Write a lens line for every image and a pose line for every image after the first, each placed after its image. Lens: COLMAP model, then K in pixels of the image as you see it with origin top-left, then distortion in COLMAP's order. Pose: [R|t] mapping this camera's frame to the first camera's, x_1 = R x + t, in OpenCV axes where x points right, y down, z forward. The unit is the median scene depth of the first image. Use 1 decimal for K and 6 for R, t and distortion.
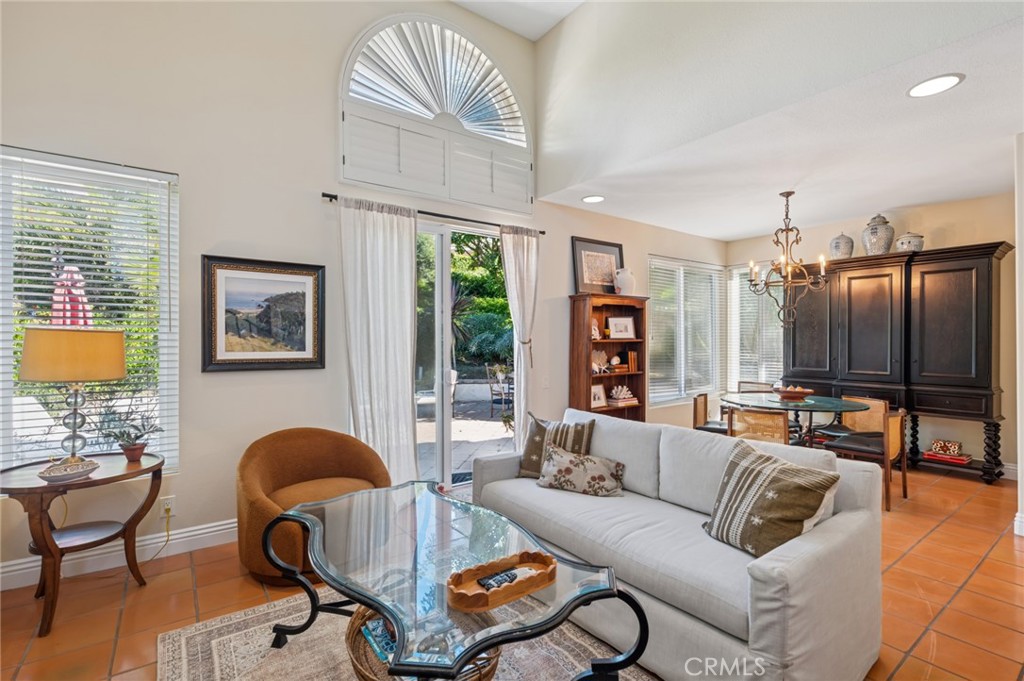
lens RADIAL K [[472.8, 0, 511.2], [0, 472.8, 344.7], [0, 0, 1]] dist [-0.000233, -0.000075]
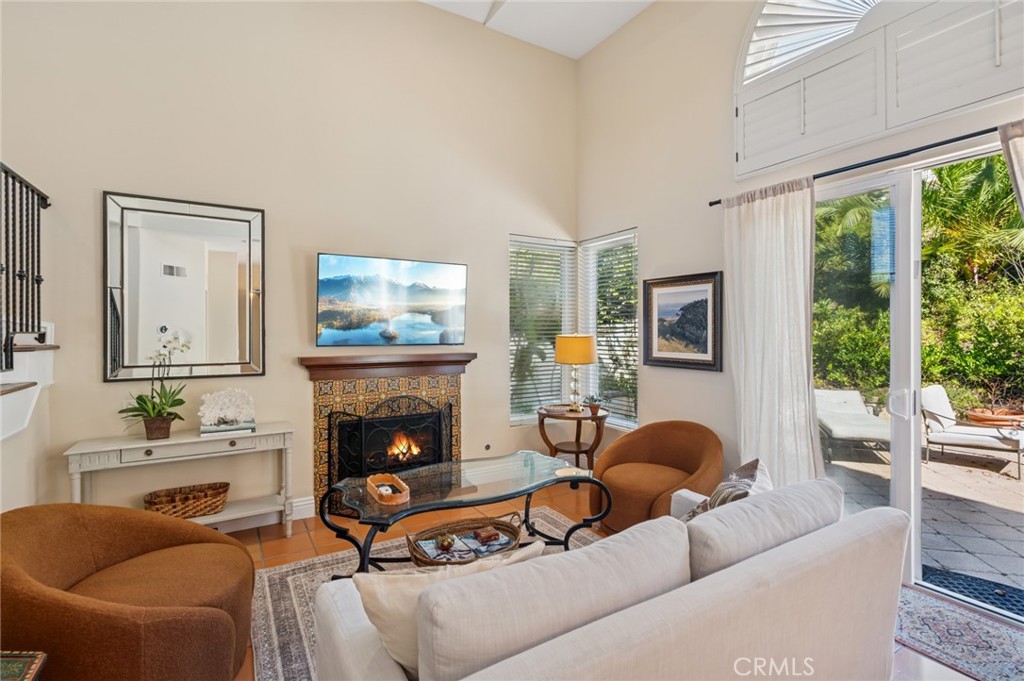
lens RADIAL K [[472.8, 0, 508.7], [0, 472.8, 333.4], [0, 0, 1]] dist [-0.000233, -0.000075]
pose [[-0.091752, 0.007968, -0.995750, 0.622550], [-0.006527, 0.999942, 0.008603, -0.035752], [0.995760, 0.007288, -0.091695, 0.600498]]
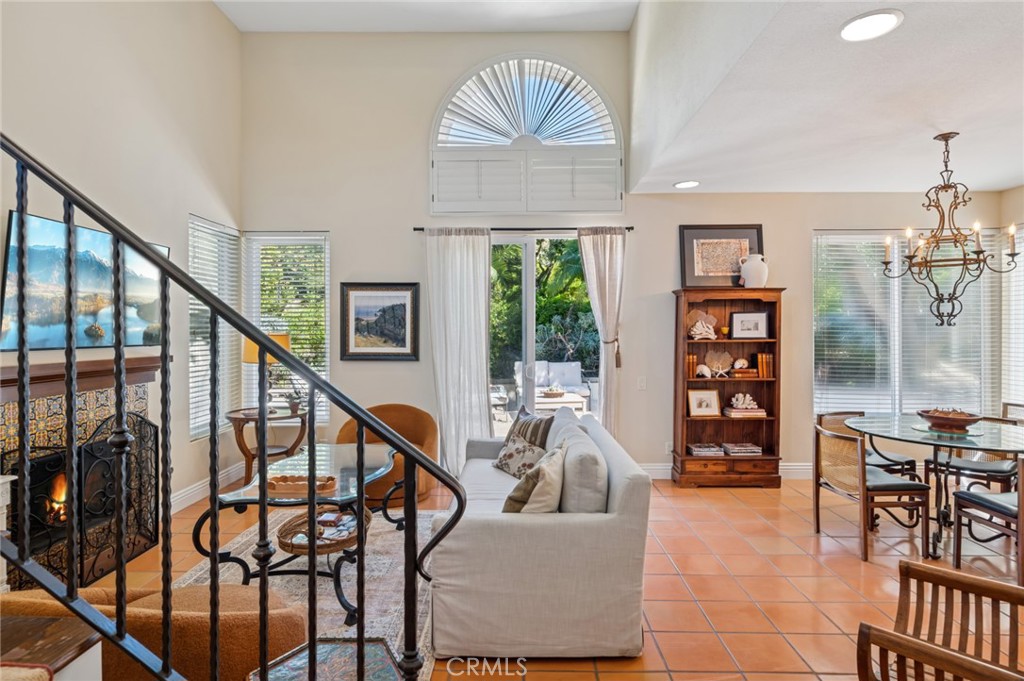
lens RADIAL K [[549.8, 0, 506.2], [0, 549.8, 334.8], [0, 0, 1]] dist [0.004291, 0.001276]
pose [[0.797906, 0.005447, -0.602757, 0.670851], [-0.006476, 0.999979, 0.000465, -0.022858], [0.602747, 0.003532, 0.797925, -0.061941]]
